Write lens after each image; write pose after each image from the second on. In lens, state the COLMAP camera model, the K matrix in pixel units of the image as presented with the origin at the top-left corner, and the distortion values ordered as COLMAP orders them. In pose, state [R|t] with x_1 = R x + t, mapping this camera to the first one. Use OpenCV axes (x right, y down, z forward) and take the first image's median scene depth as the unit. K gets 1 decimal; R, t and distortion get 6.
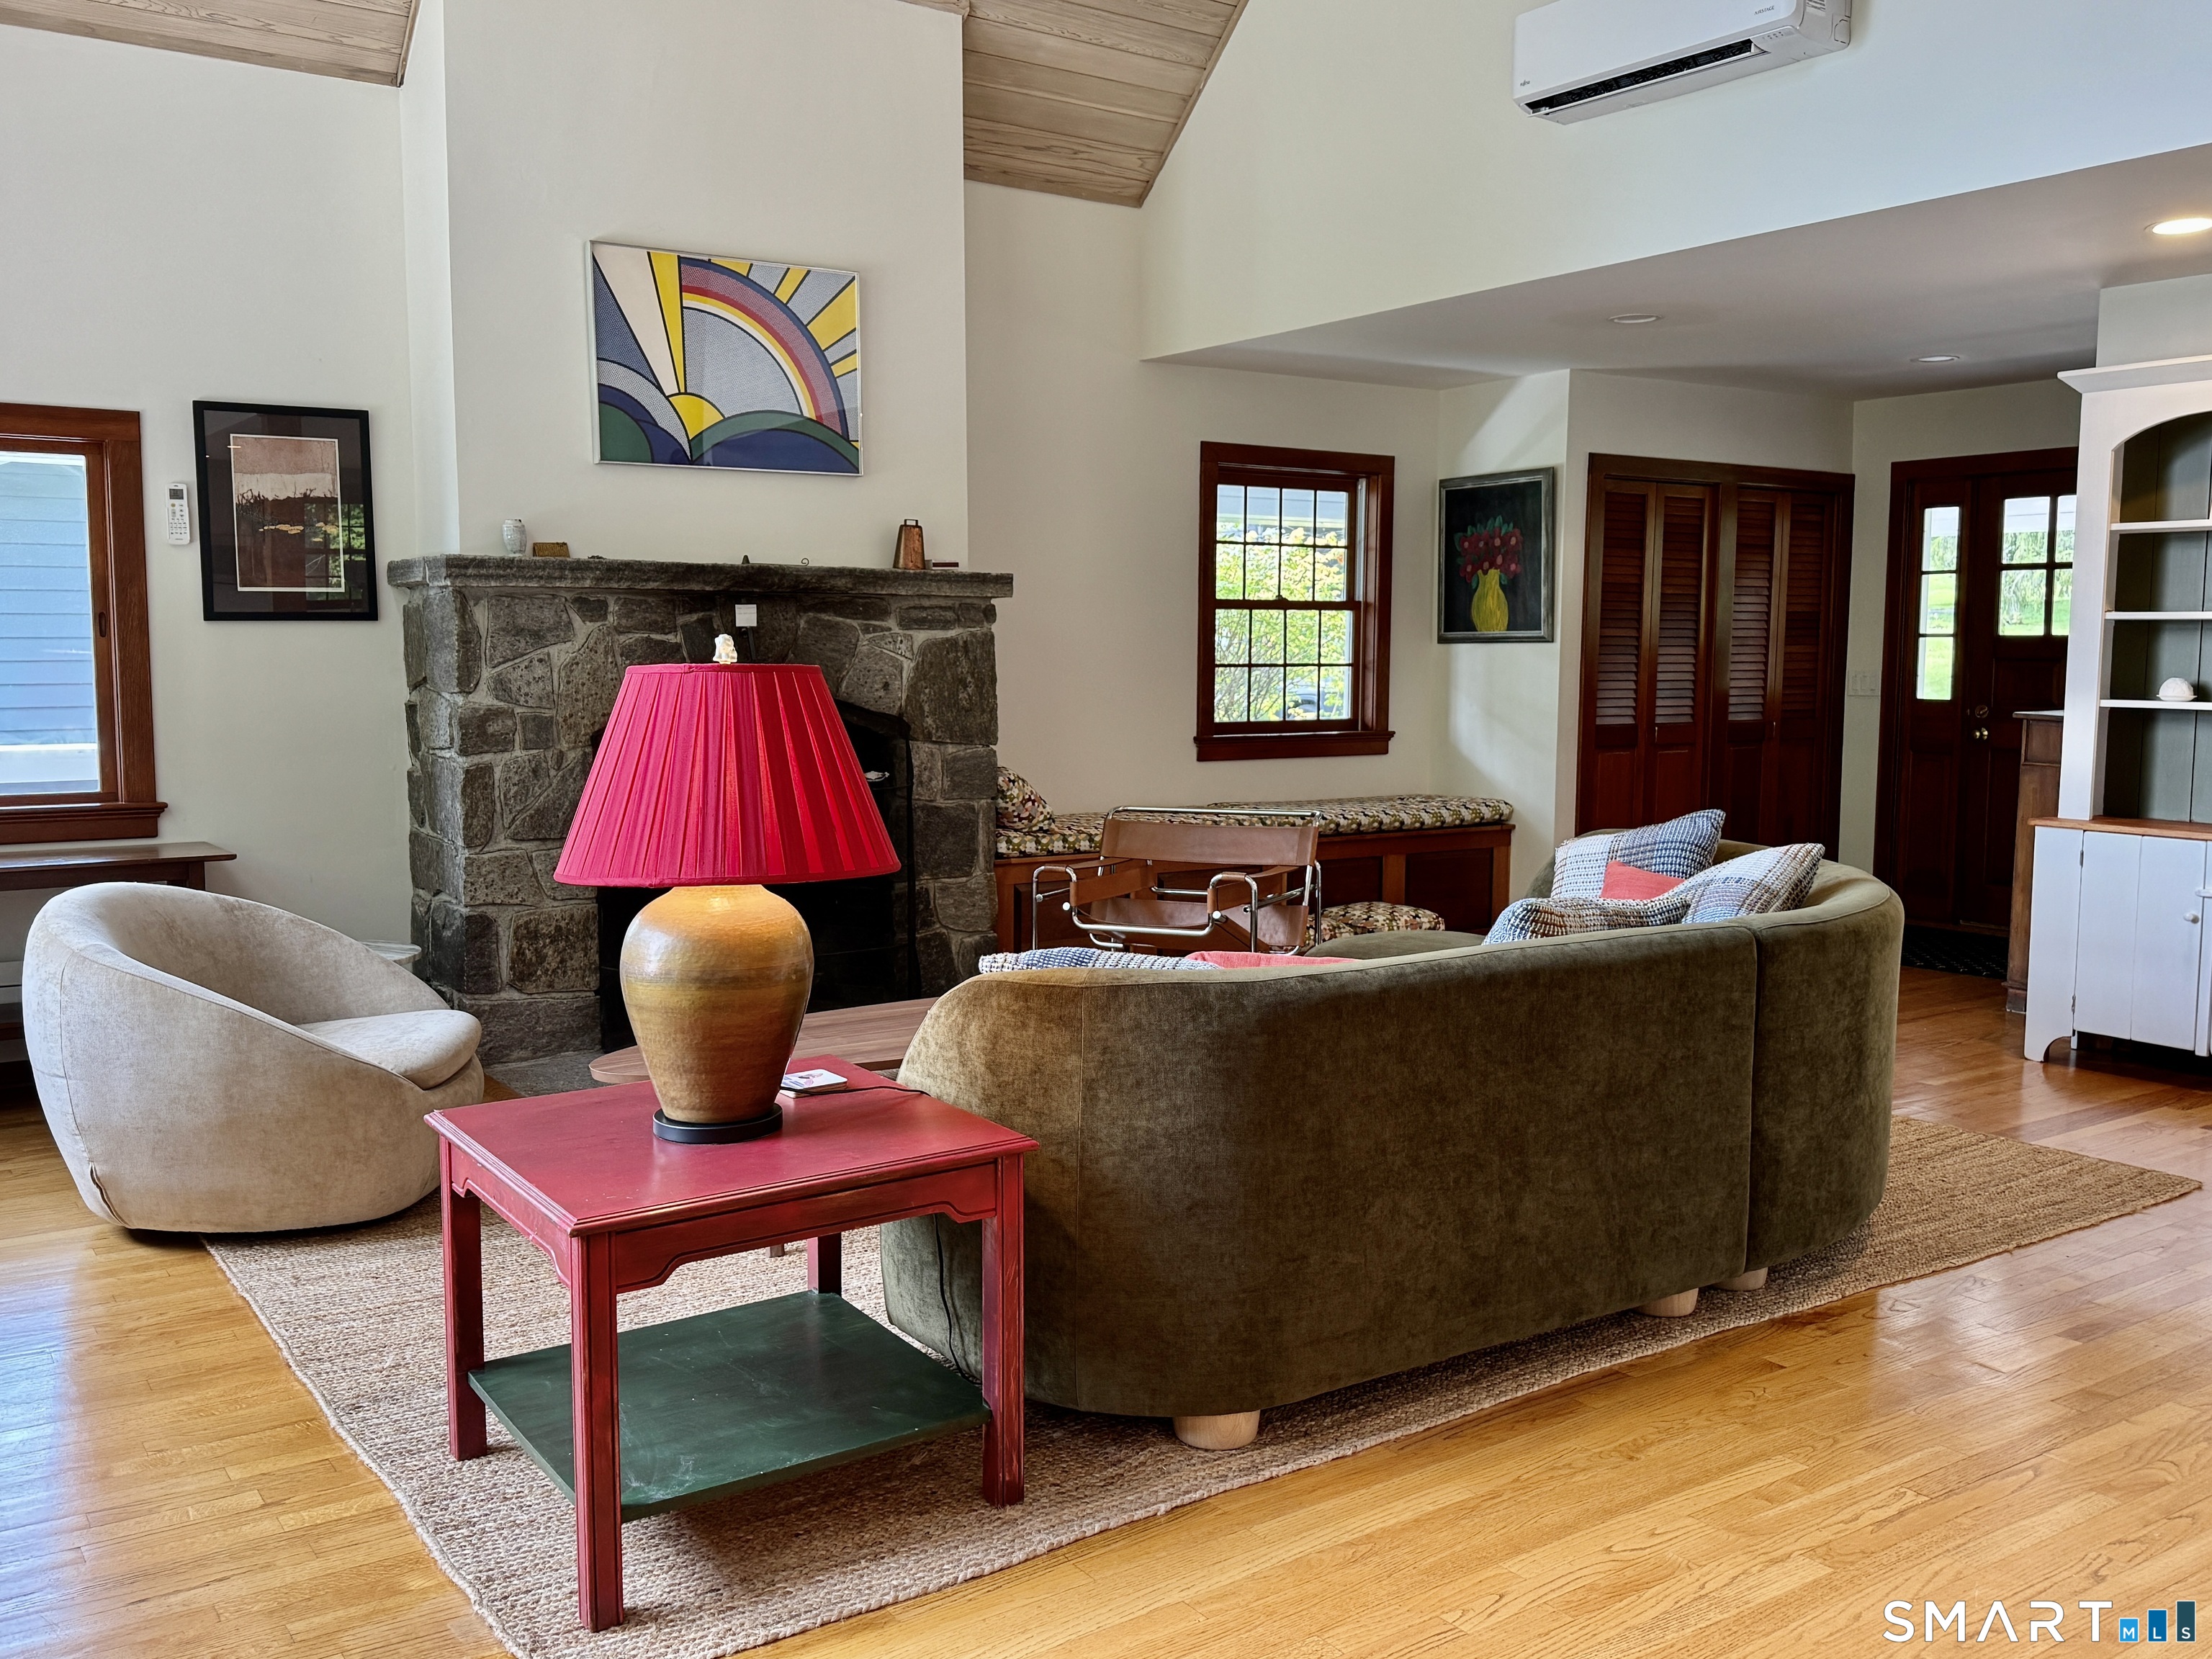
lens RADIAL K [[1924.7, 0, 1106.0], [0, 1924.7, 838.3], [0, 0, 1]] dist [0.097884, -0.064827]
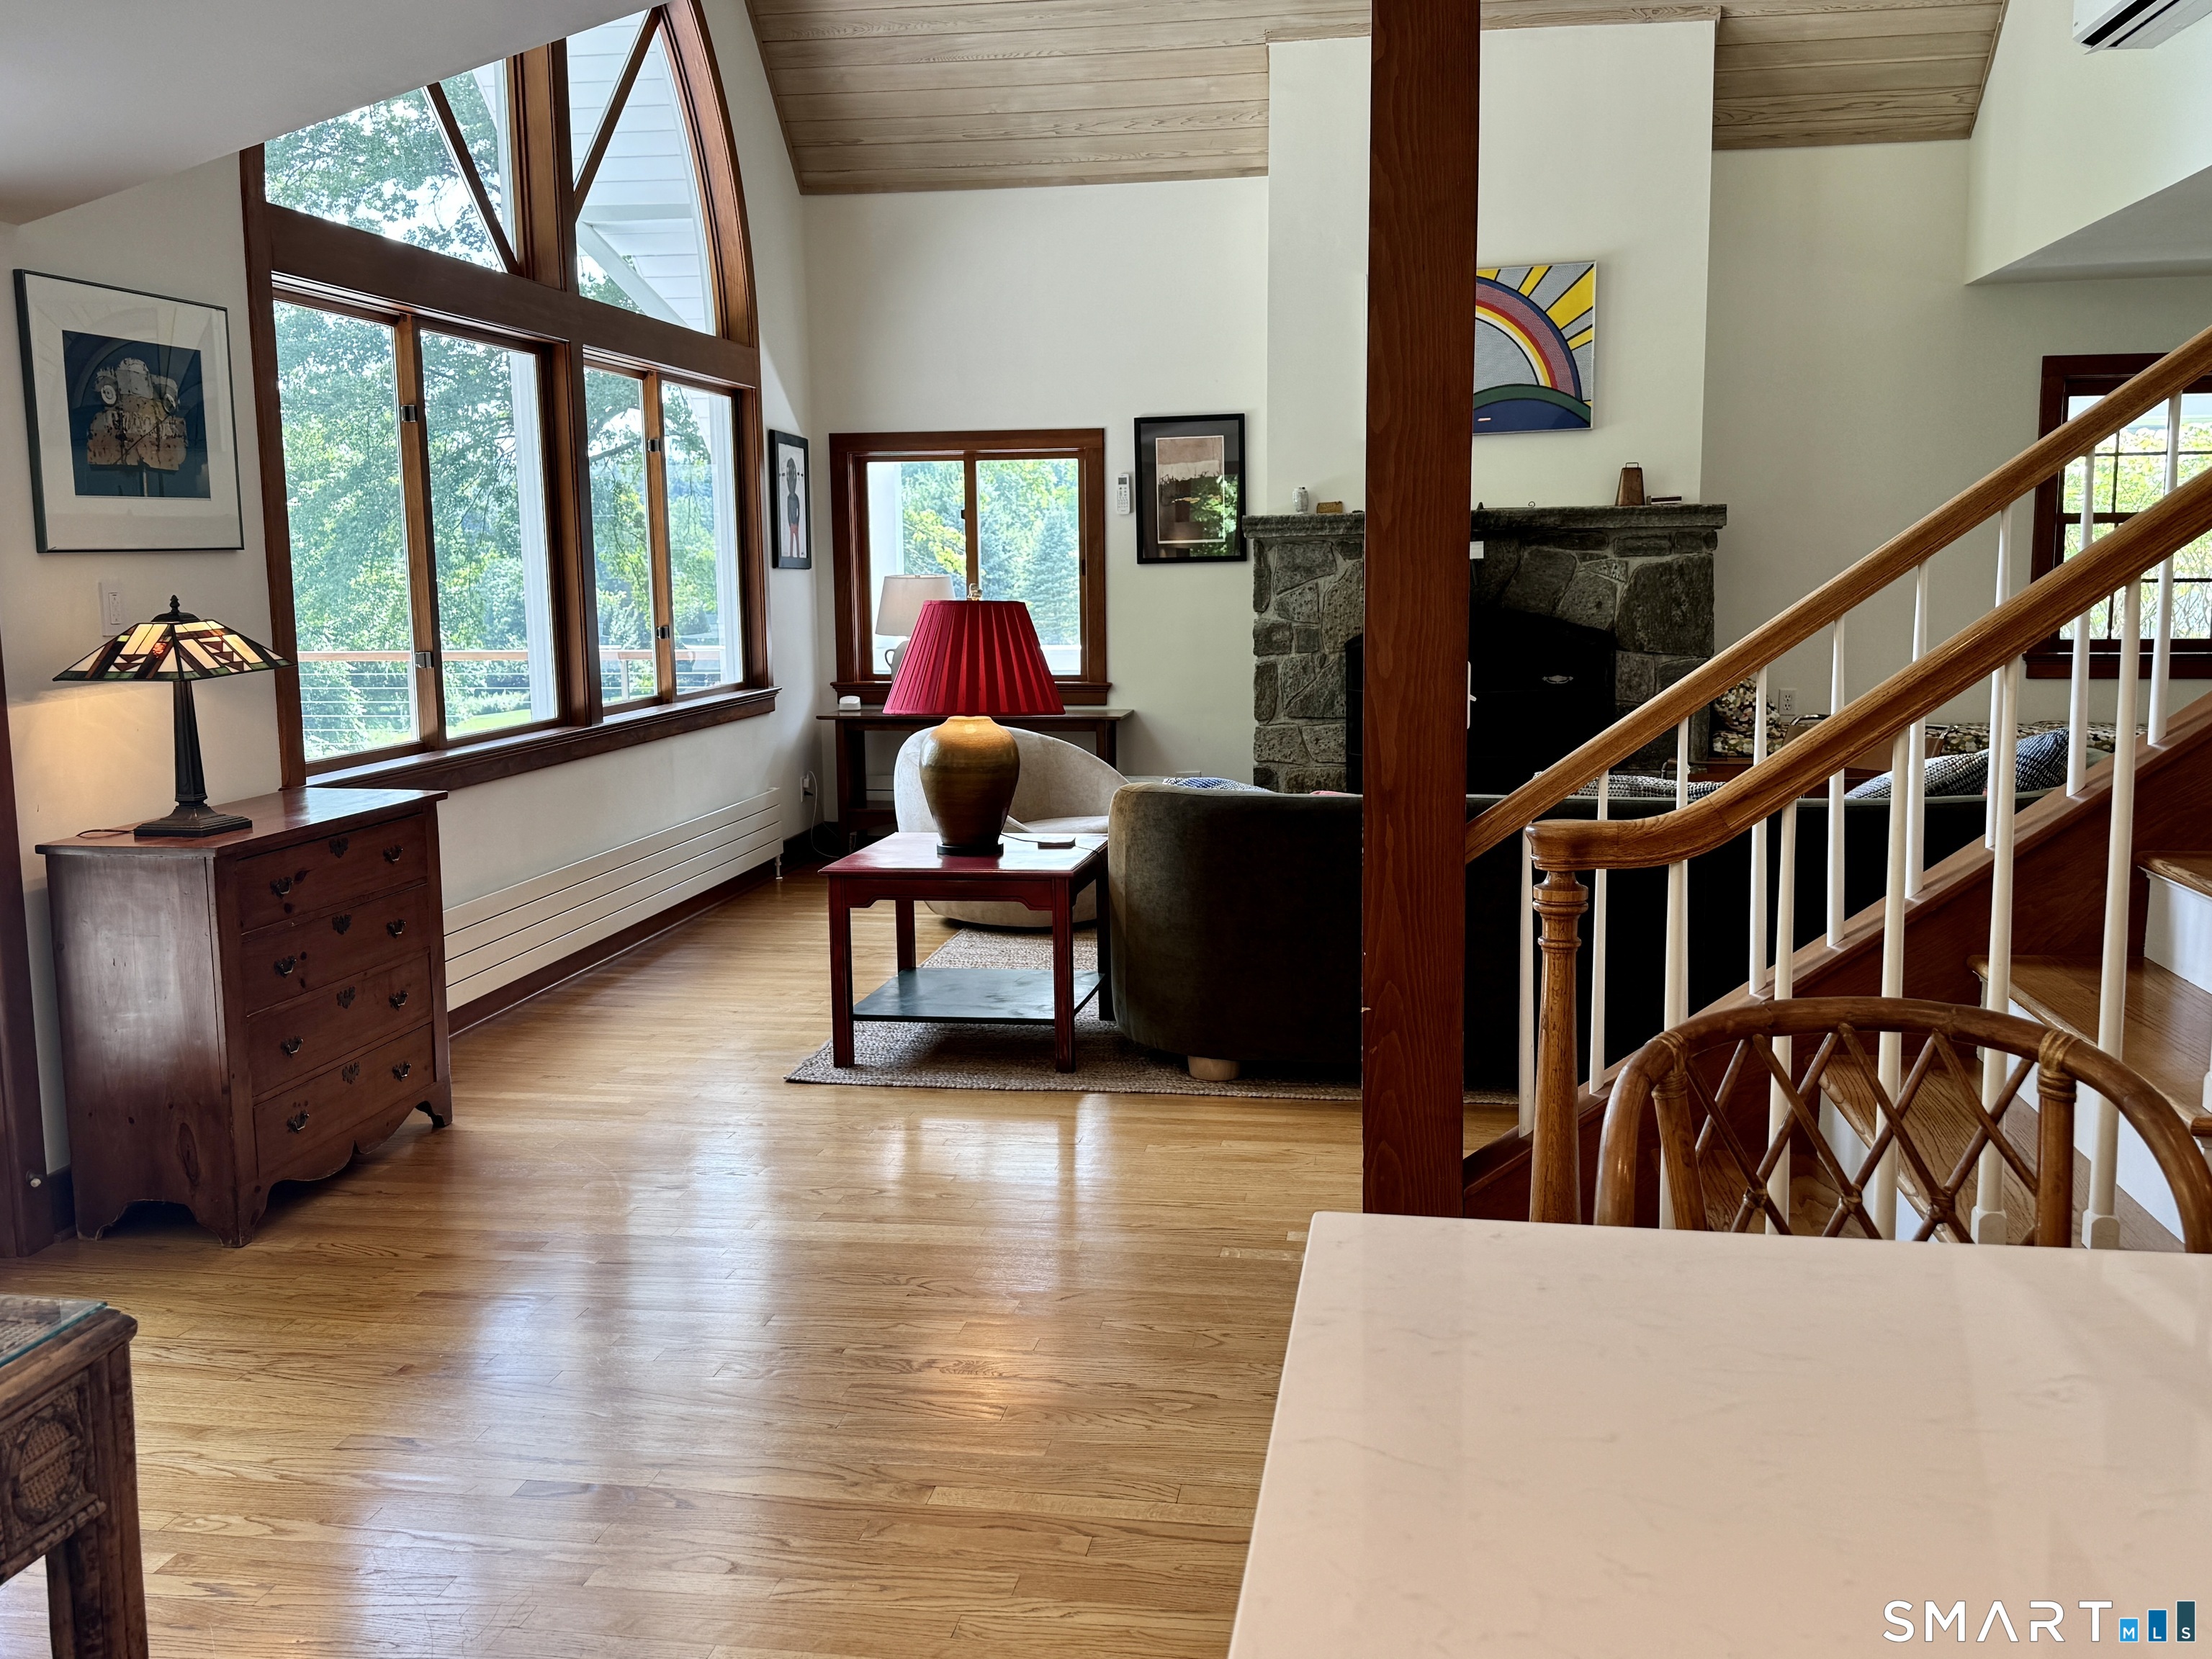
lens RADIAL K [[2033.4, 0, 1043.8], [0, 2033.4, 831.3], [0, 0, 1]] dist [0.043659, 0.000000]
pose [[0.710142, 0.077084, -0.699826, 0.553644], [-0.053023, 0.997021, 0.056015, 0.008728], [0.702059, -0.002672, 0.712114, -0.149649]]
